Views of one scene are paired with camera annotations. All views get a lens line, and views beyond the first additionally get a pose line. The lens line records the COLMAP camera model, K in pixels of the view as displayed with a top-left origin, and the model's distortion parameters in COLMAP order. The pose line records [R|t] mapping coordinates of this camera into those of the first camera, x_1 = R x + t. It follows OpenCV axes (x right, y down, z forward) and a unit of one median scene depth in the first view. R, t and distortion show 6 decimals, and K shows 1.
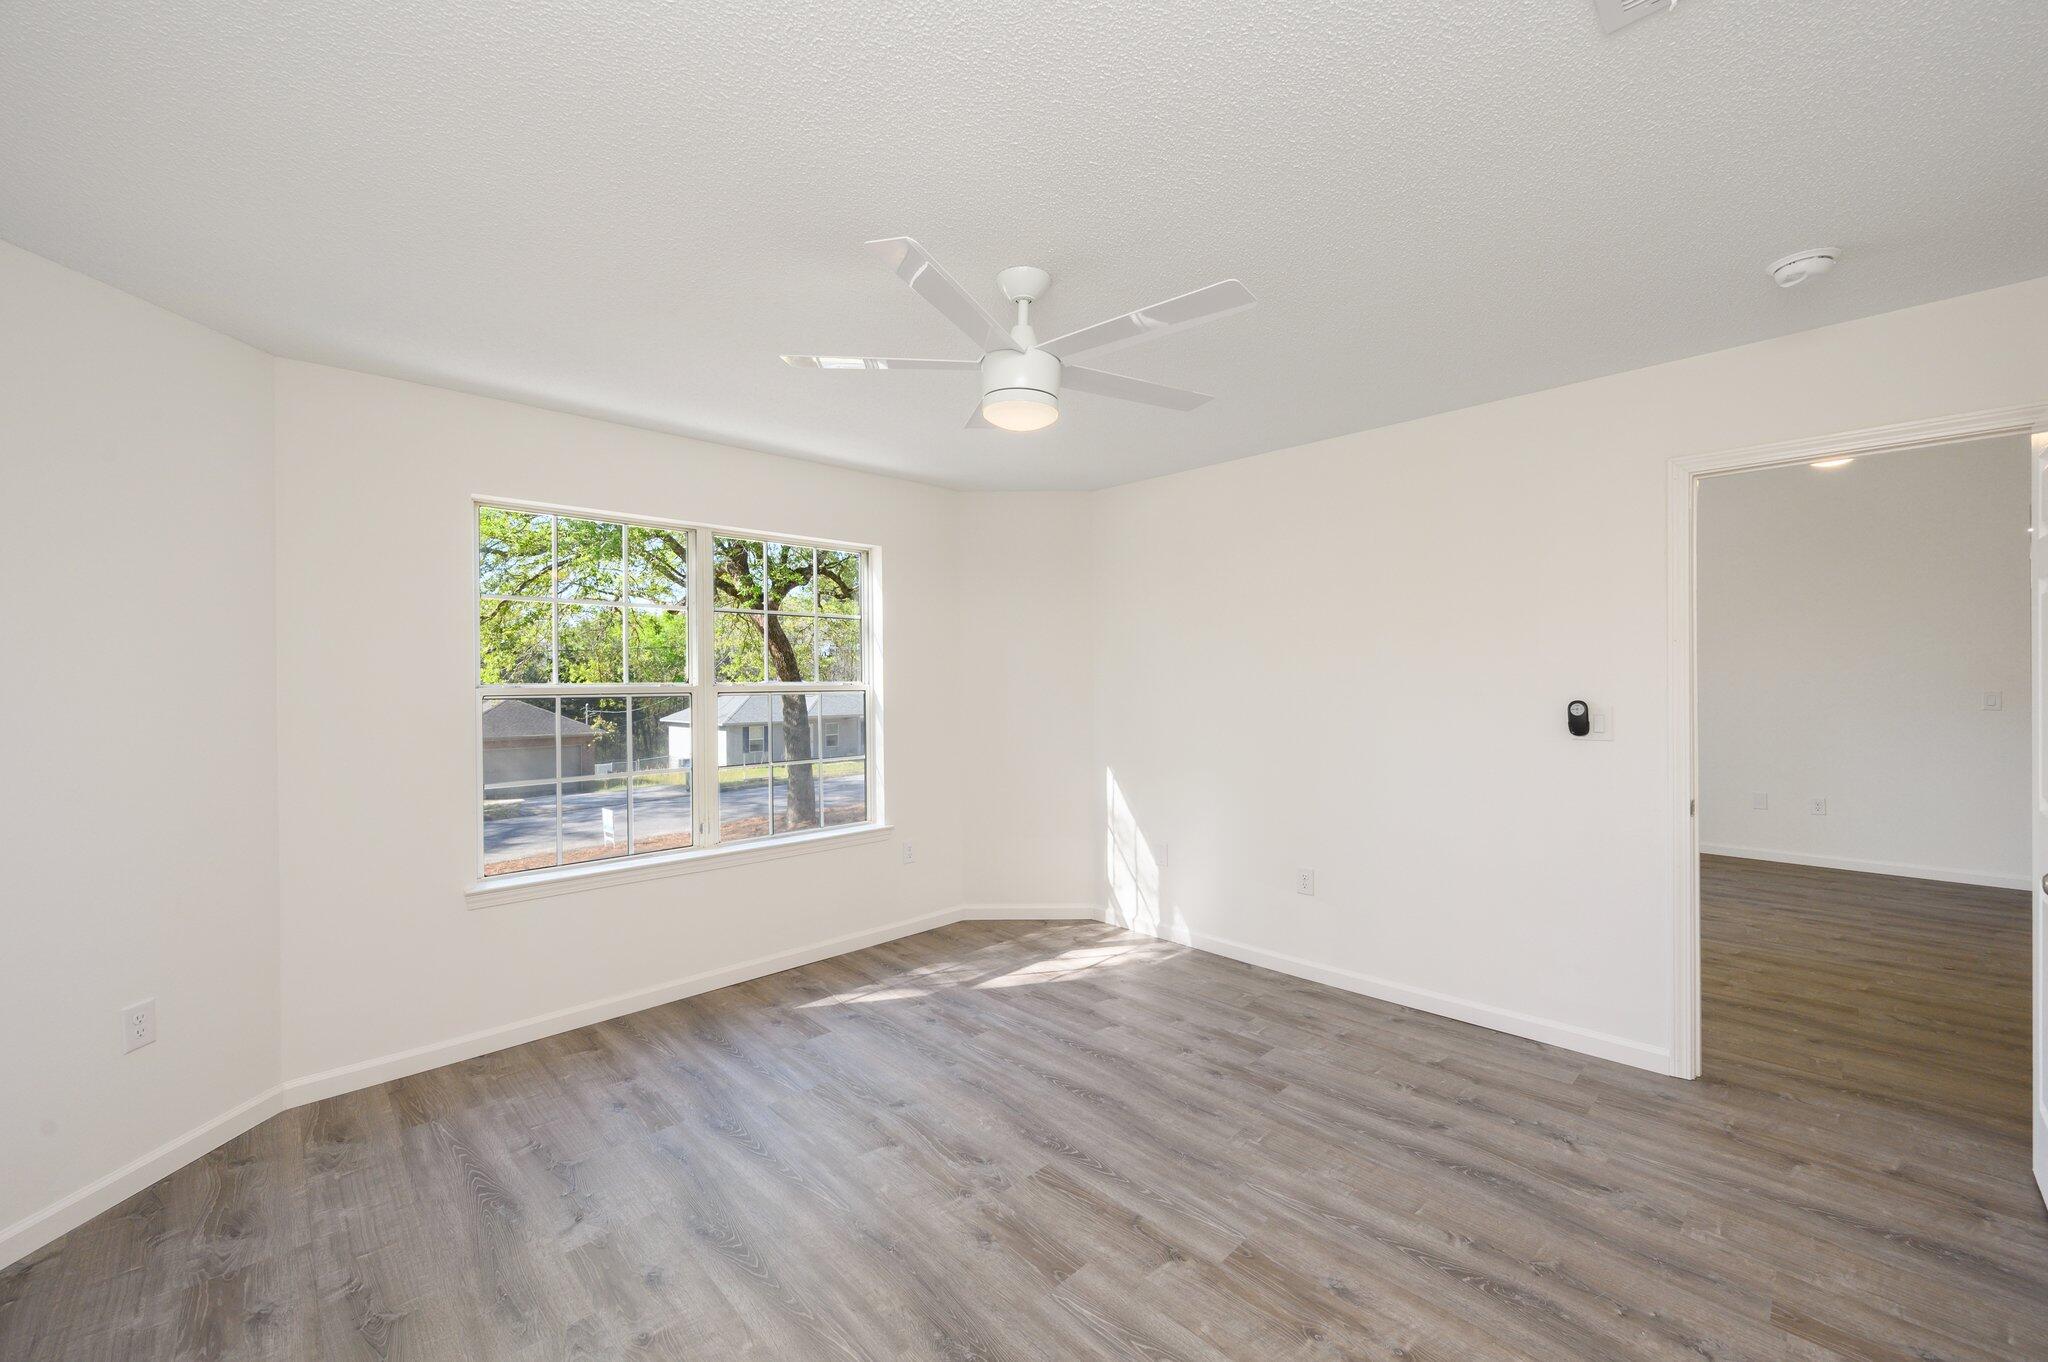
lens RADIAL K [[866.0, 0, 1025.2], [0, 866.0, 680.0], [0, 0, 1]] dist [-0.000108, -0.000010]
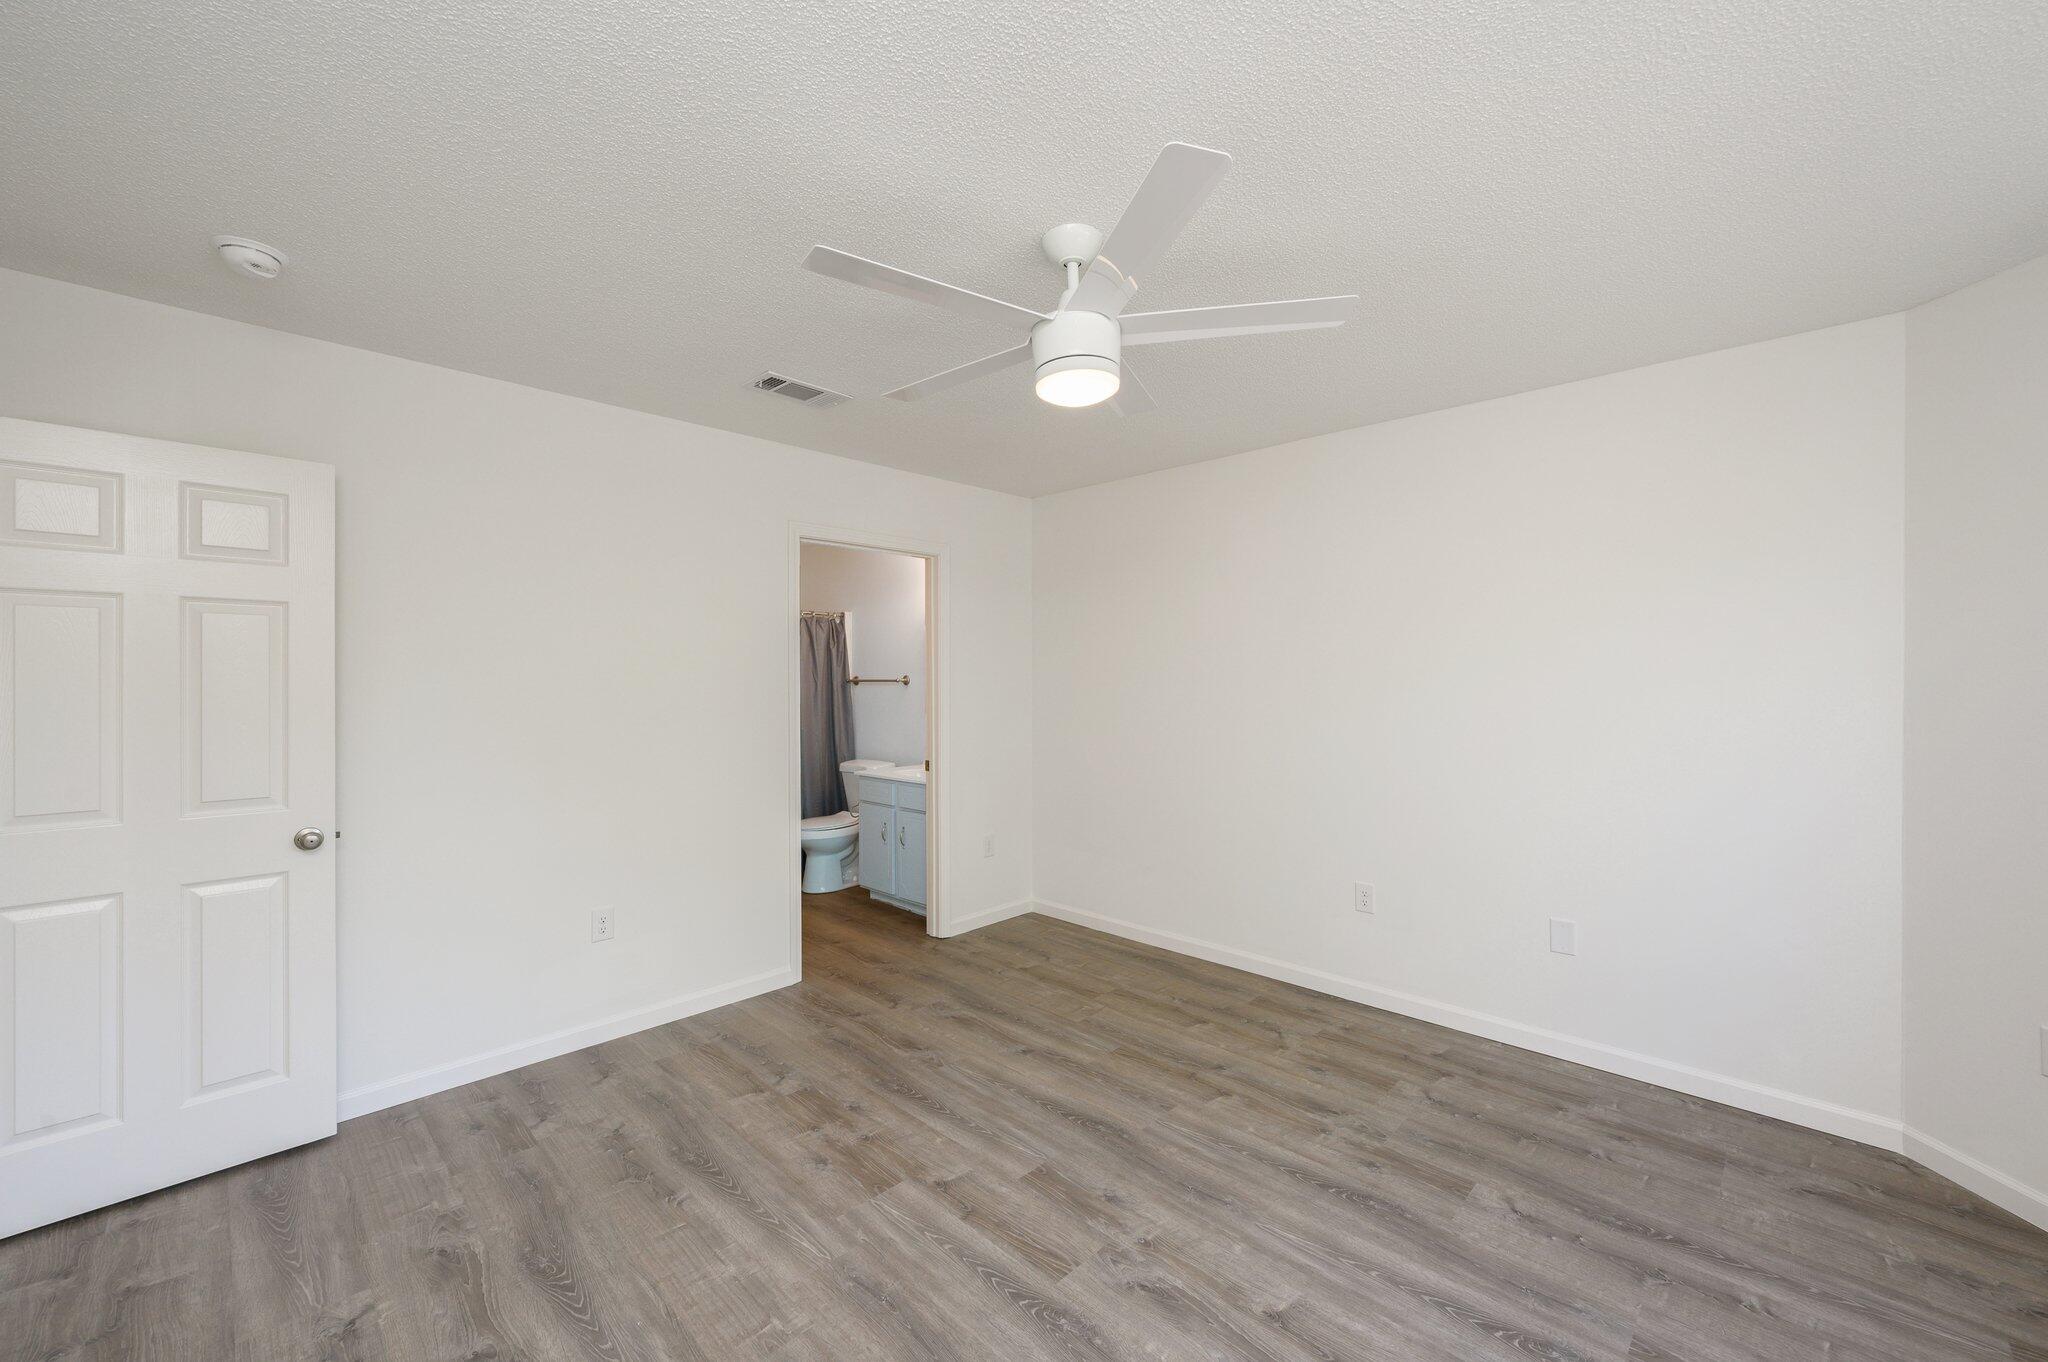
lens RADIAL K [[866.0, 0, 1023.0], [0, 866.0, 680.5], [0, 0, 1]] dist [-0.000108, -0.000010]
pose [[-0.999545, 0.011282, -0.027972, 0.083897], [0.011221, 0.999934, 0.002342, -0.006537], [0.027997, 0.002027, -0.999606, 2.020493]]
